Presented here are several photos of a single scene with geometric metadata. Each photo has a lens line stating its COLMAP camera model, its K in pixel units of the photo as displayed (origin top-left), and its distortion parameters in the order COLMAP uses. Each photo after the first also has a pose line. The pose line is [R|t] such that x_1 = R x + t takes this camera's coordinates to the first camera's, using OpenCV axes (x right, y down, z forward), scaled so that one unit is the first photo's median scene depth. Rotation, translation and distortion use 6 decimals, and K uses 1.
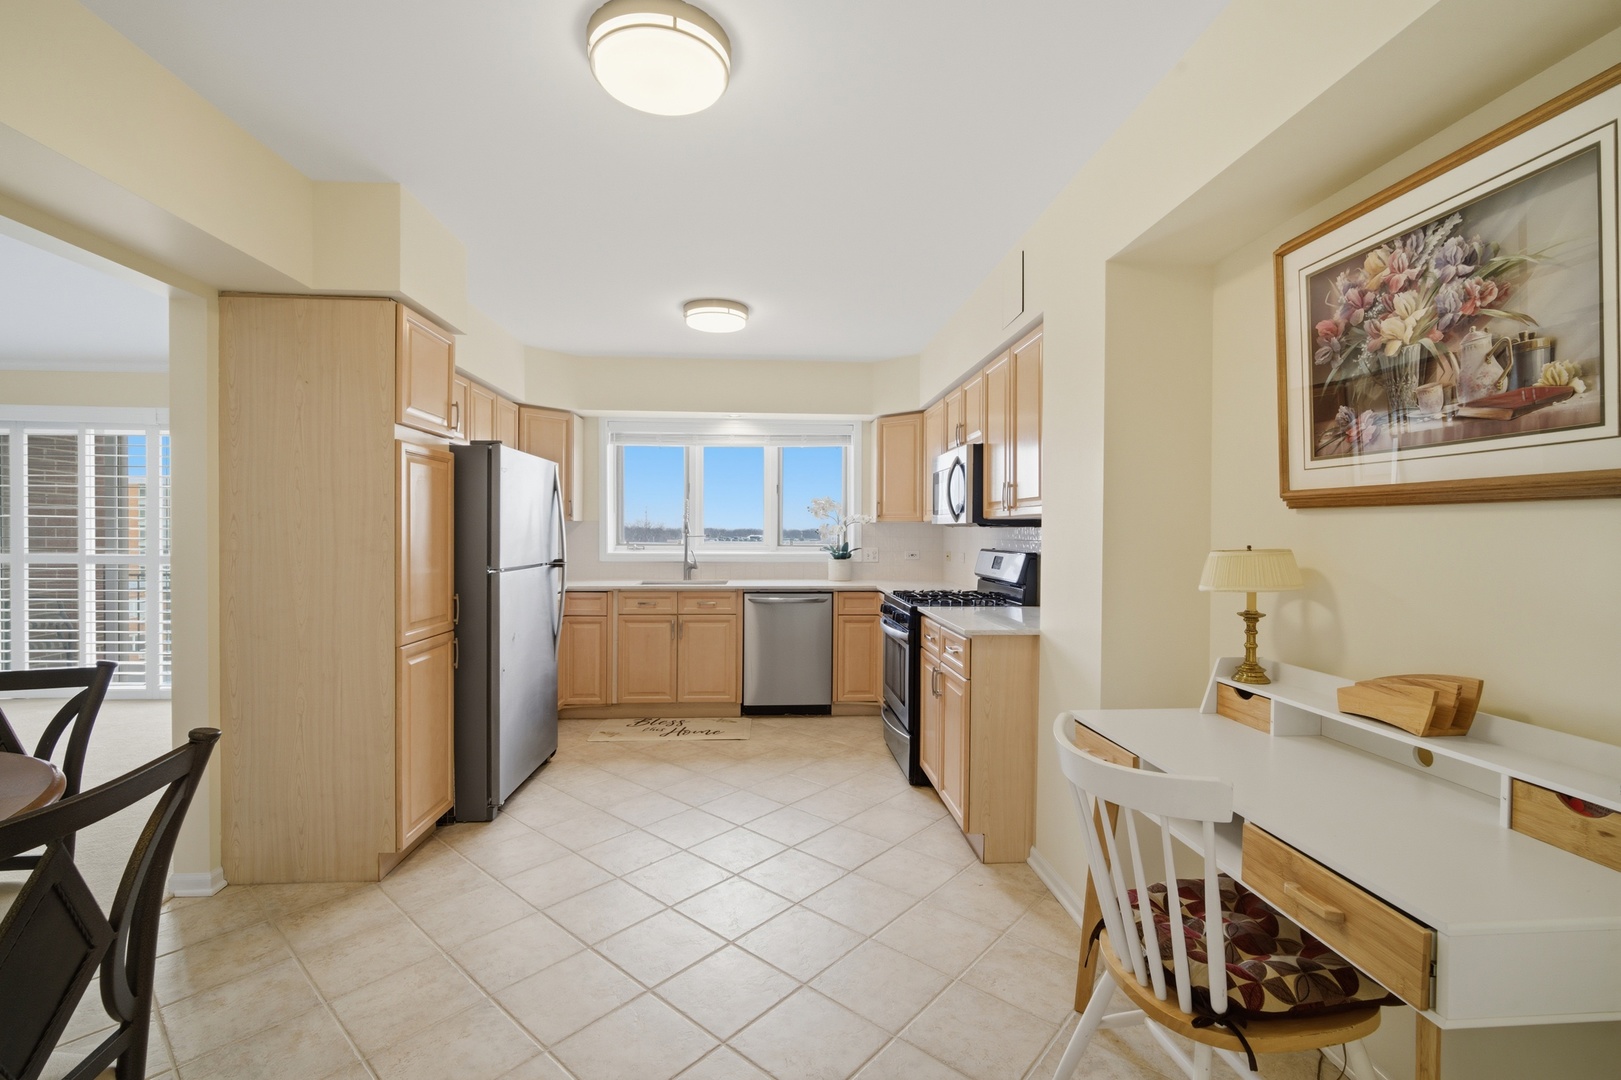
lens RADIAL K [[713.6, 0, 810.5], [0, 713.6, 540.0], [0, 0, 1]] dist [-0.013212, -0.000541]
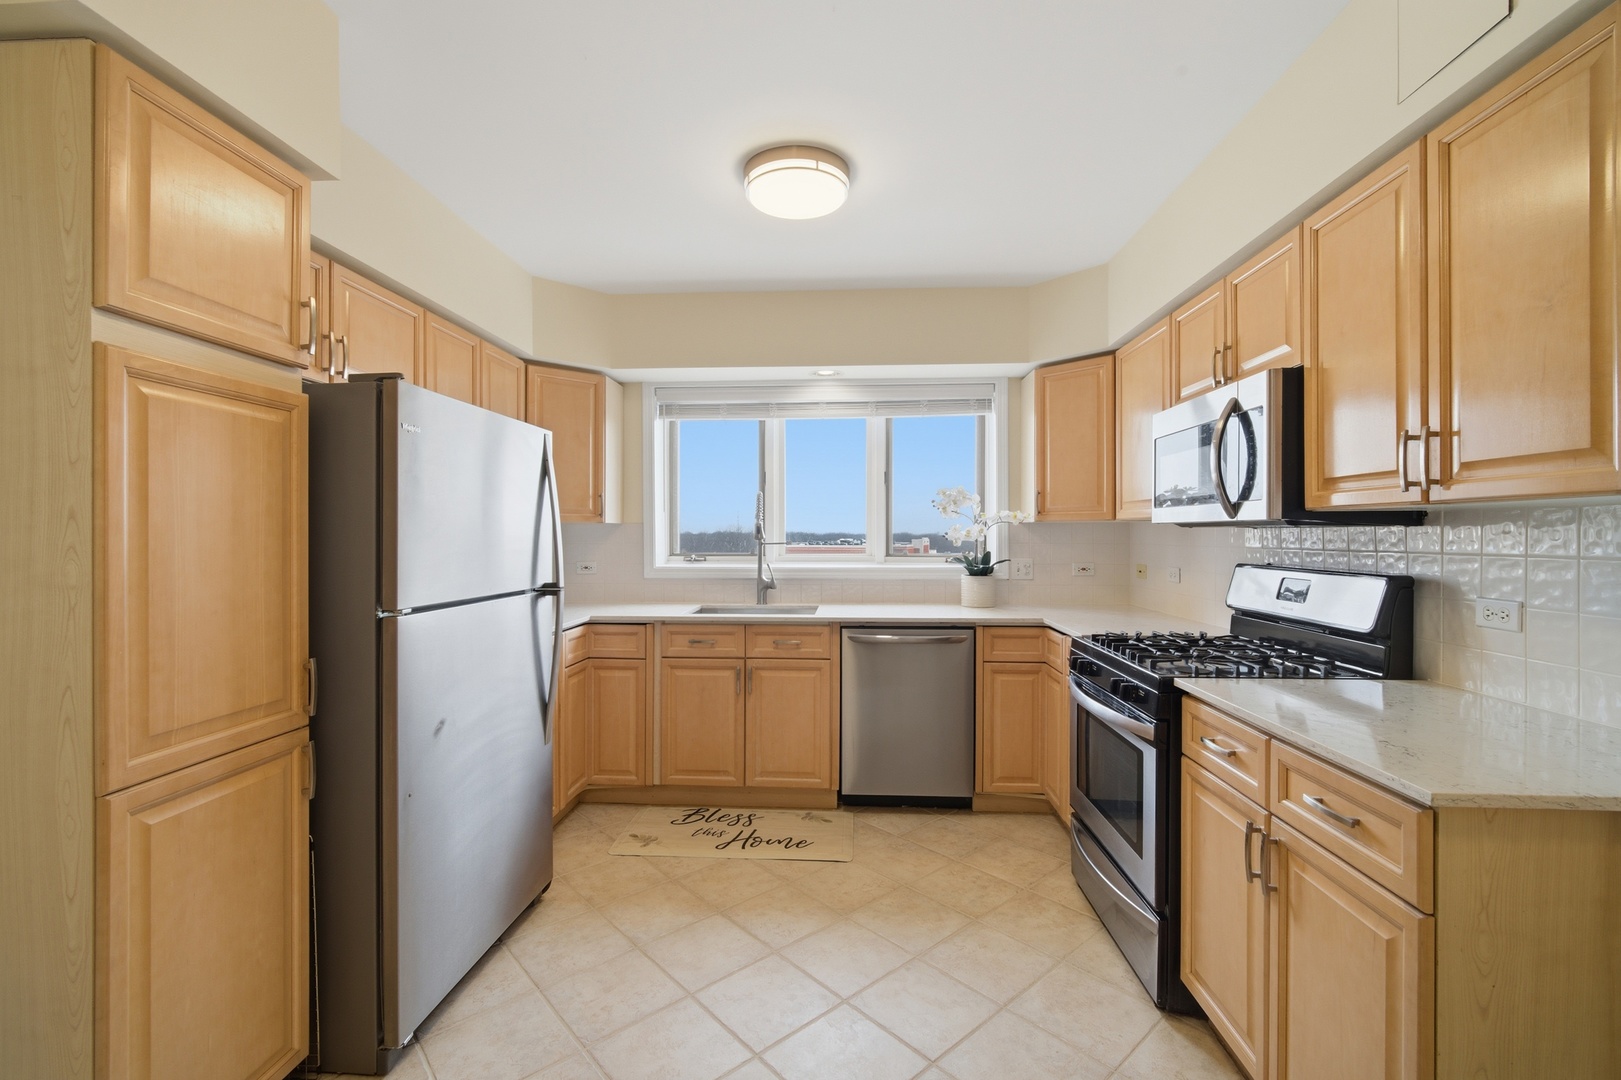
lens RADIAL K [[713.6, 0, 810.5], [0, 713.6, 540.0], [0, 0, 1]] dist [-0.013212, -0.000541]
pose [[0.992216, -0.004816, -0.124437, -0.039136], [0.004091, 0.999973, -0.006079, -0.005153], [0.124463, 0.005523, 0.992209, 0.335611]]
